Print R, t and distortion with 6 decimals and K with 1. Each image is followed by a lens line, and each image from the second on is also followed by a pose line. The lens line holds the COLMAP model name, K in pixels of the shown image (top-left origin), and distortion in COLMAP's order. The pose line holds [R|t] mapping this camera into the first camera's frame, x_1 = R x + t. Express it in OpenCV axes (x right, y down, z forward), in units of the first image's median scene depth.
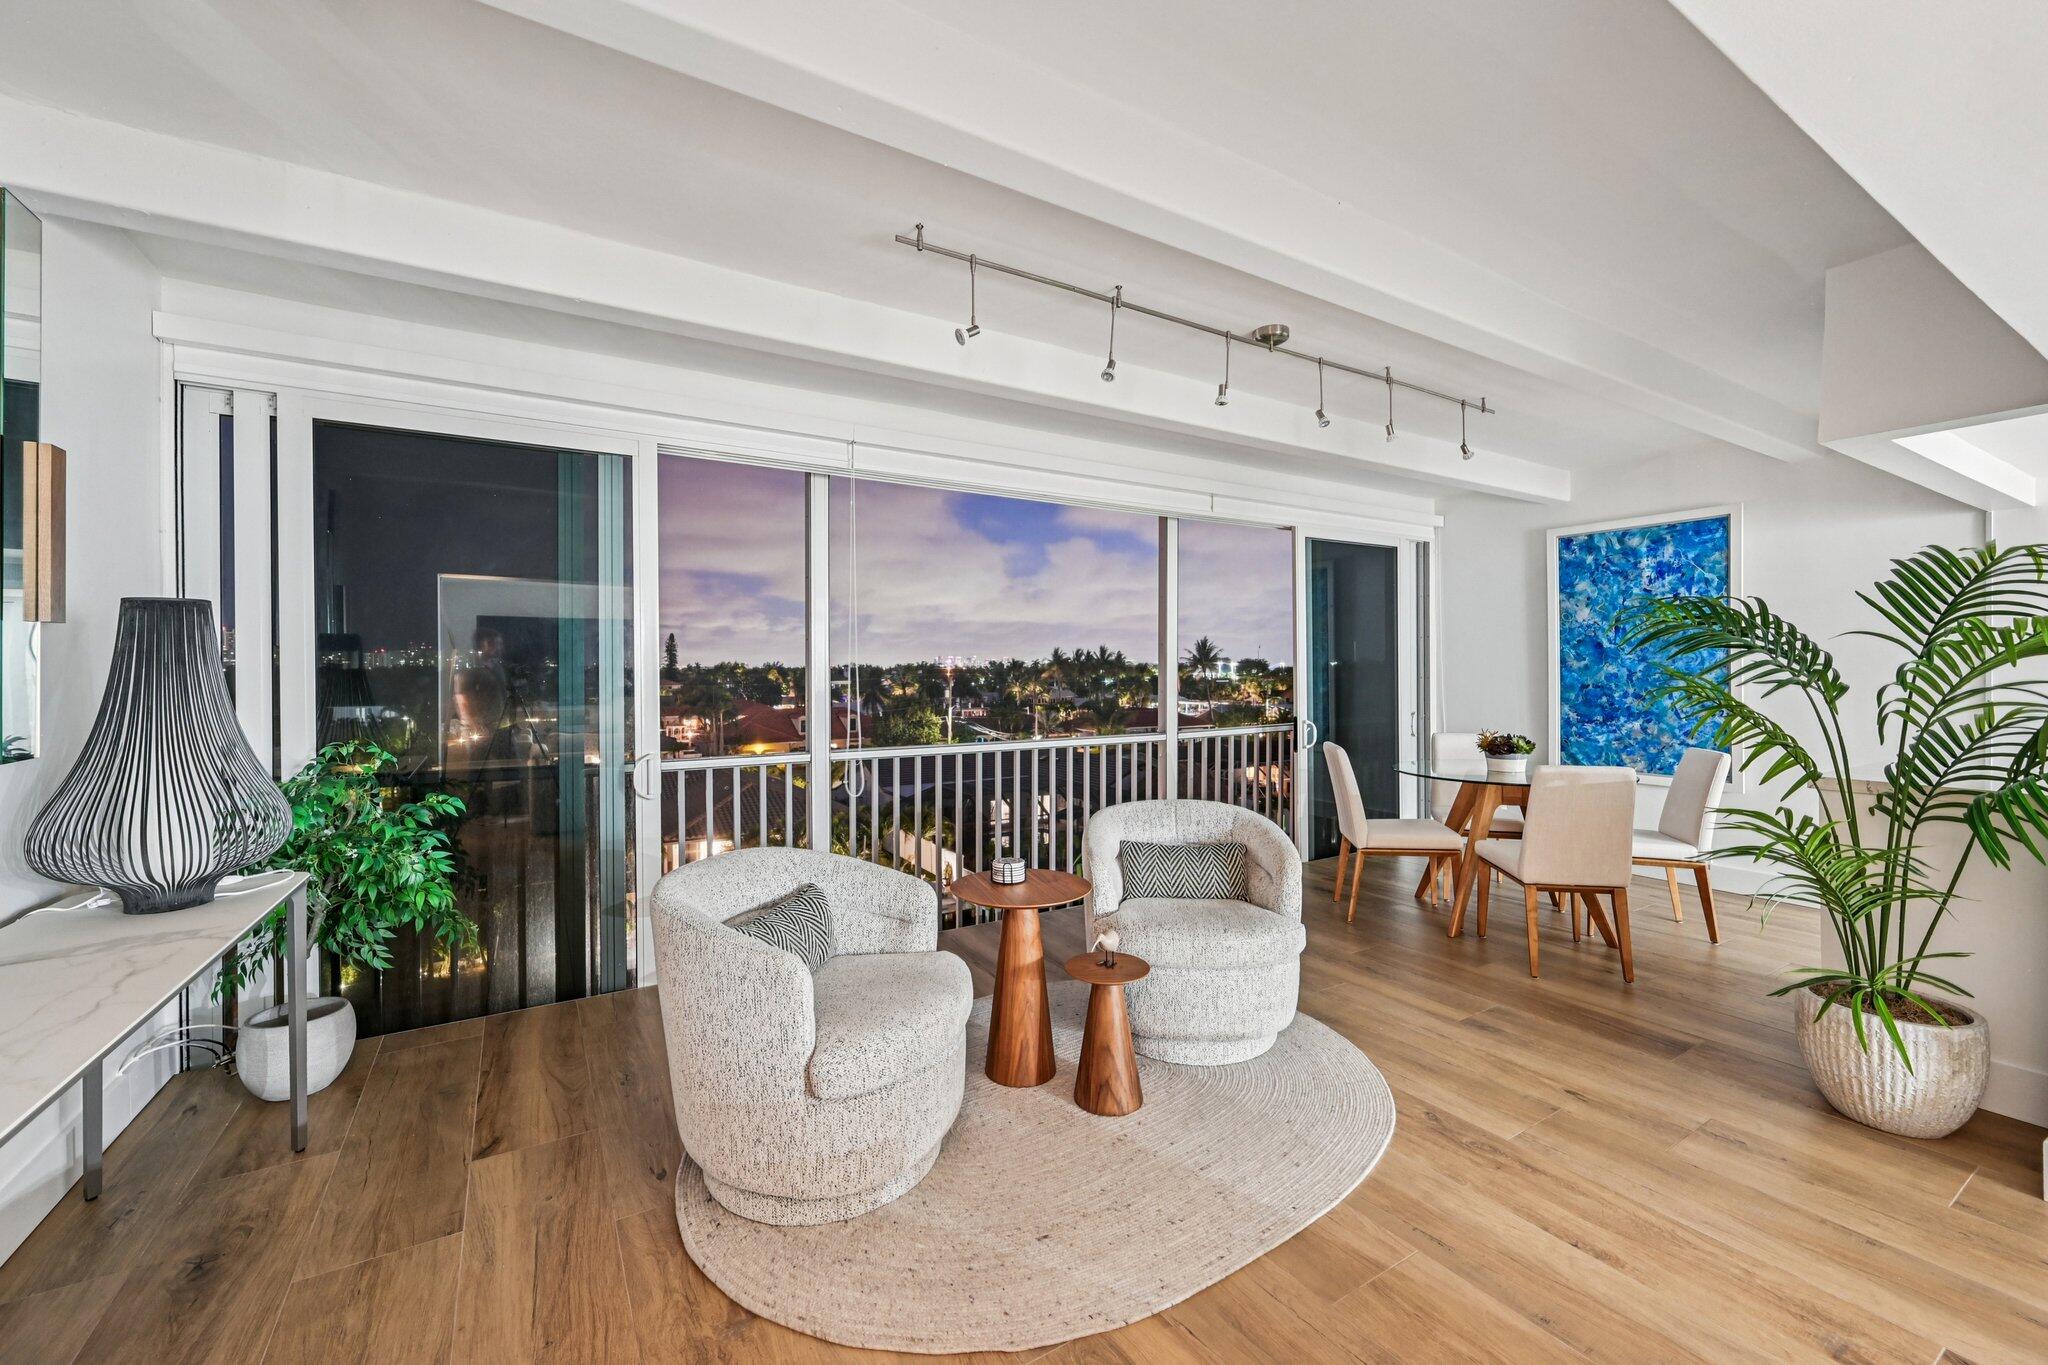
lens RADIAL K [[817.4, 0, 1041.8], [0, 817.4, 667.7], [0, 0, 1]] dist [0.001890, 0.000181]
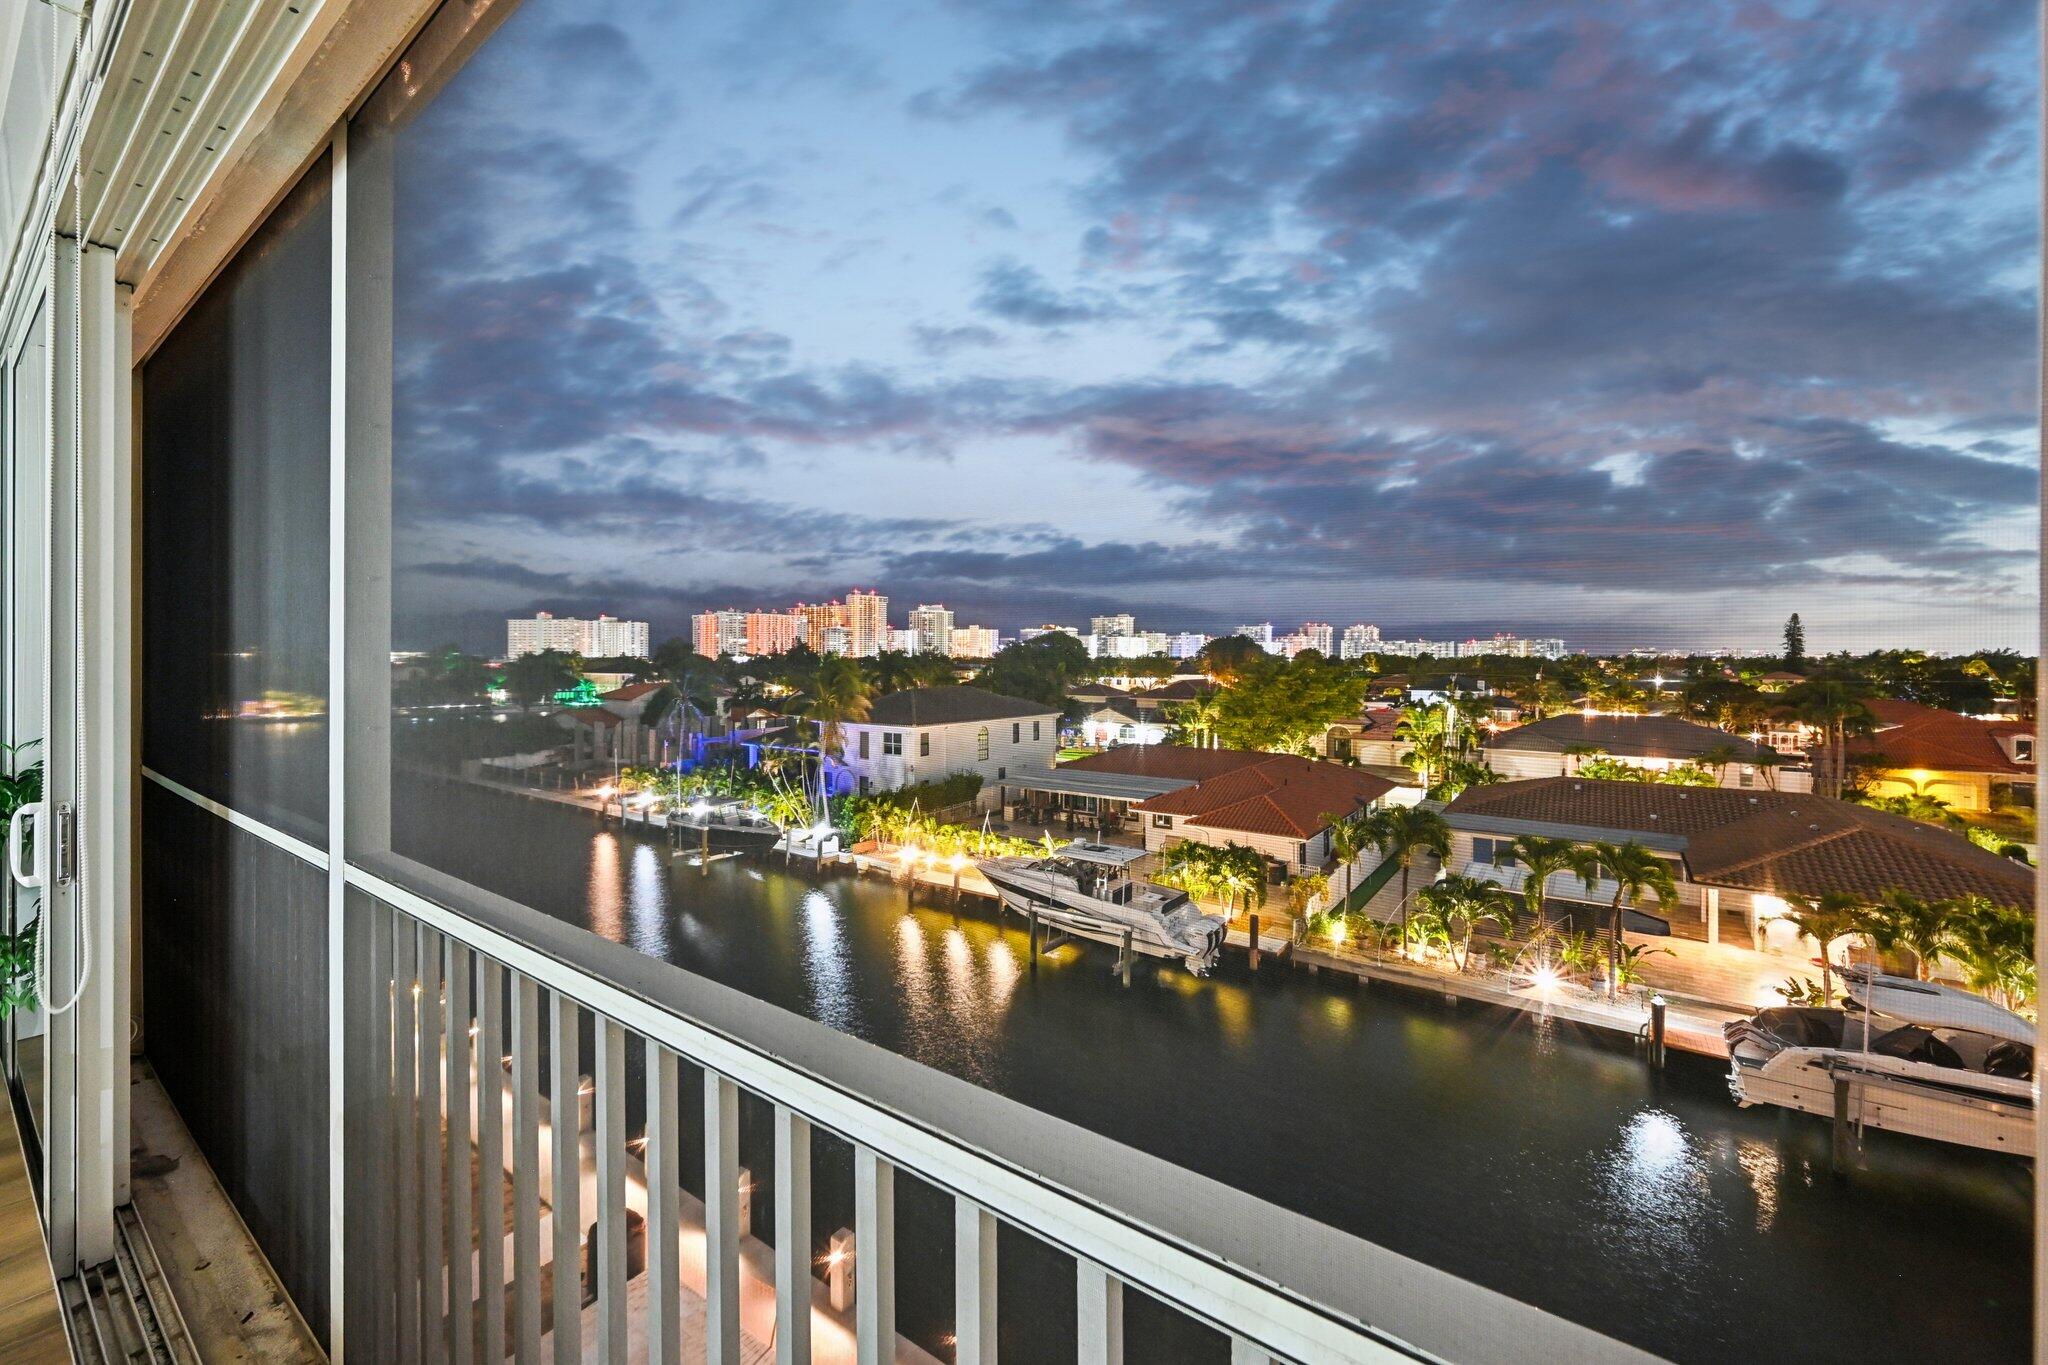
lens RADIAL K [[817.4, 0, 1022.9], [0, 817.4, 663.6], [0, 0, 1]] dist [0.001890, 0.000181]
pose [[0.372575, 0.009662, -0.927952, 0.223578], [-0.001537, 0.999951, 0.009795, 0.000173], [0.928001, -0.002223, 0.372571, 1.174454]]
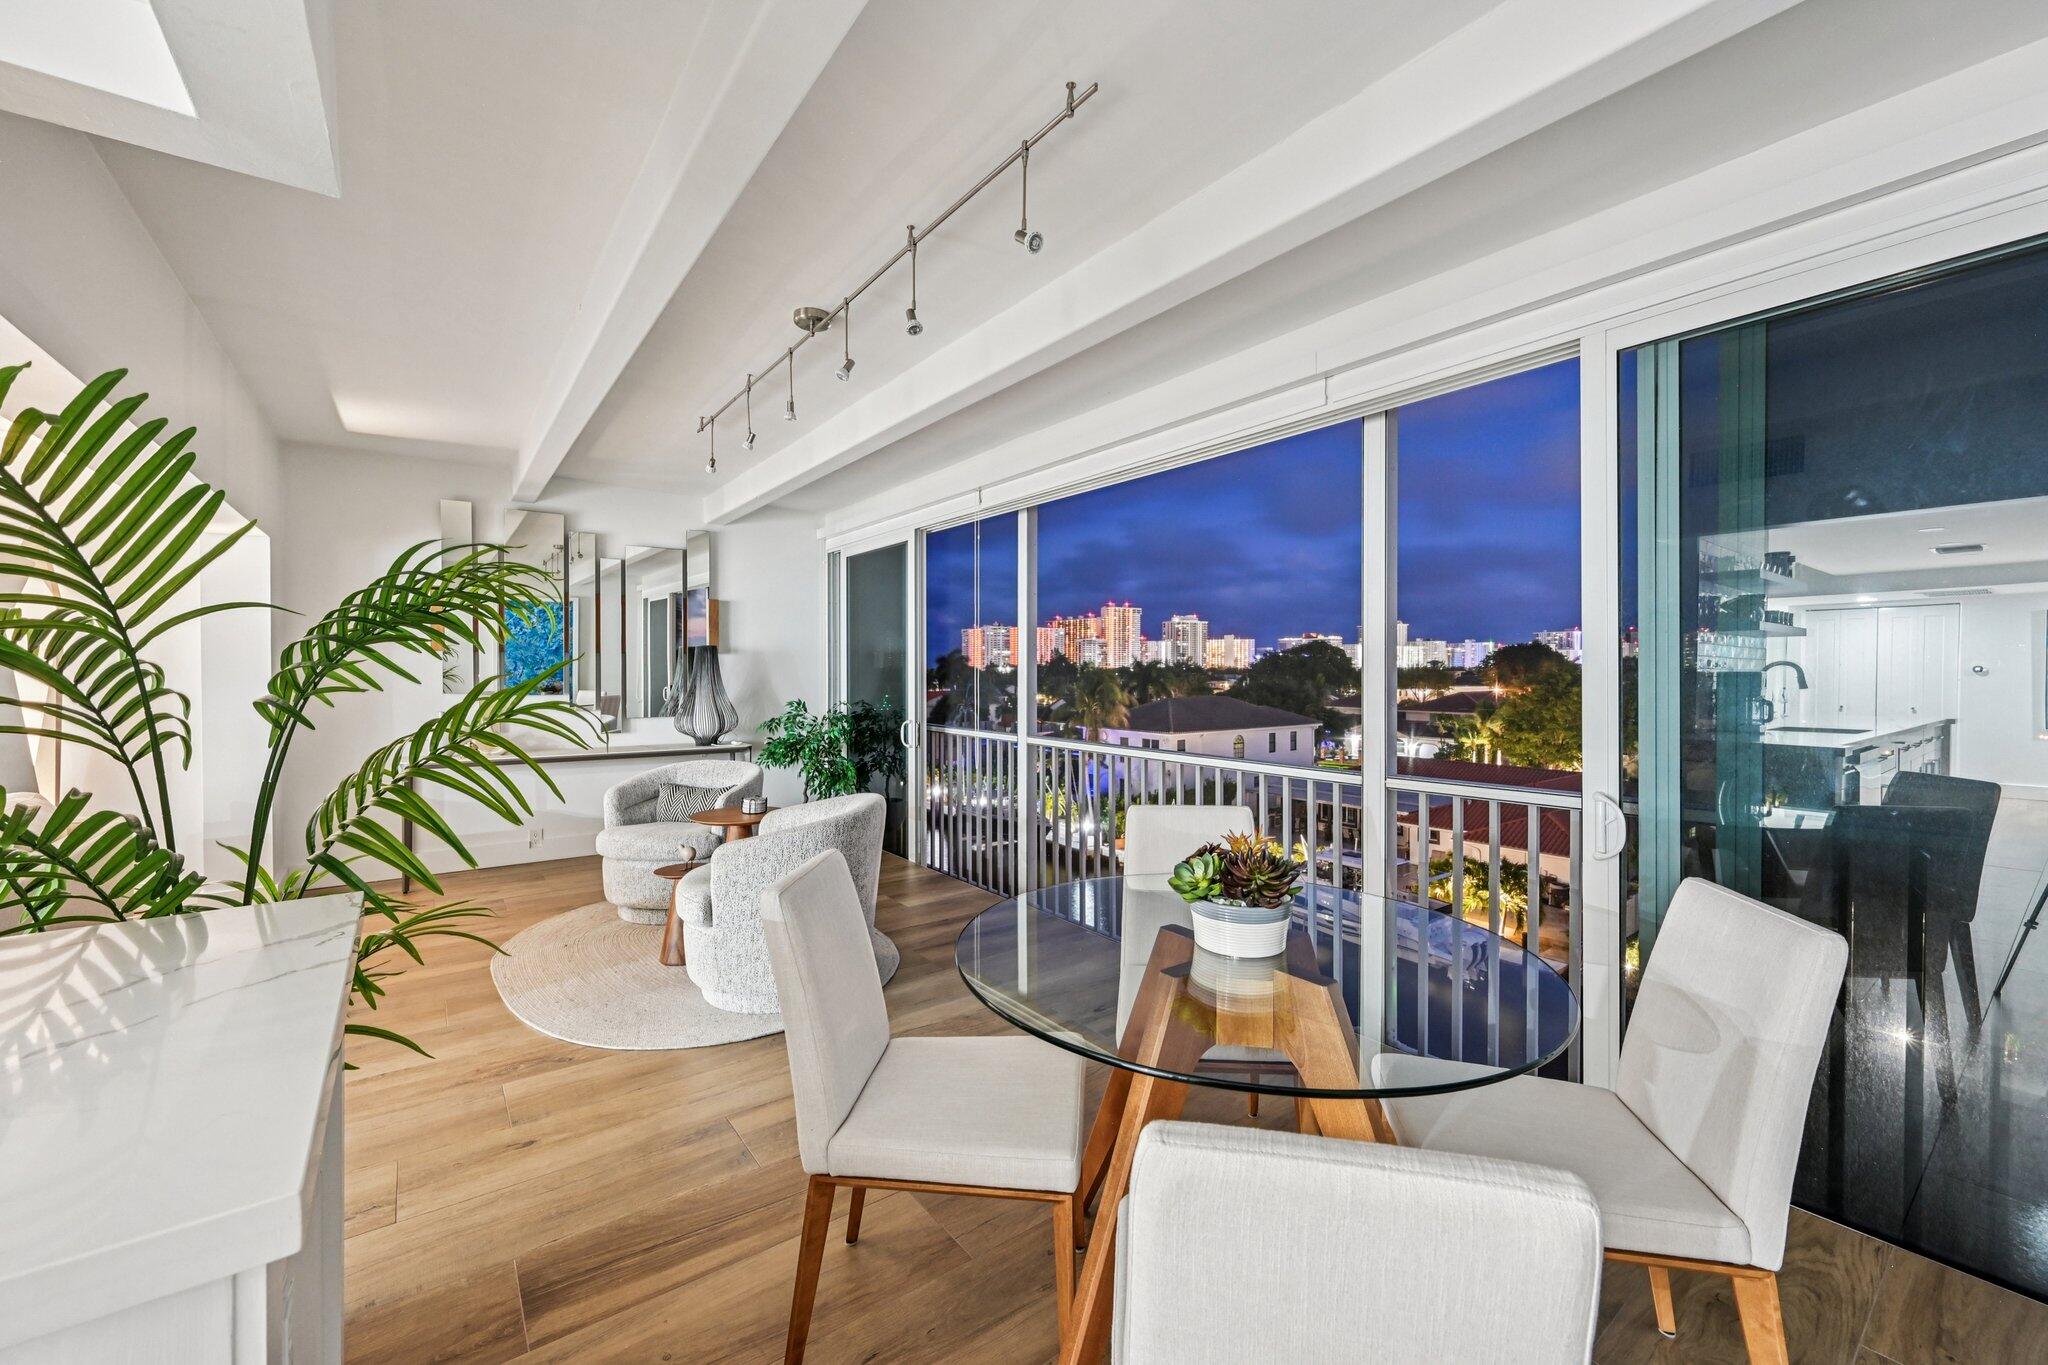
lens RADIAL K [[817.4, 0, 1020.9], [0, 817.4, 676.7], [0, 0, 1]] dist [0.001890, 0.000181]
pose [[0.073082, 0.012993, -0.997241, 0.972937], [0.000914, 0.999914, 0.013095, -0.002184], [0.997326, -0.001868, 0.073064, 0.910356]]
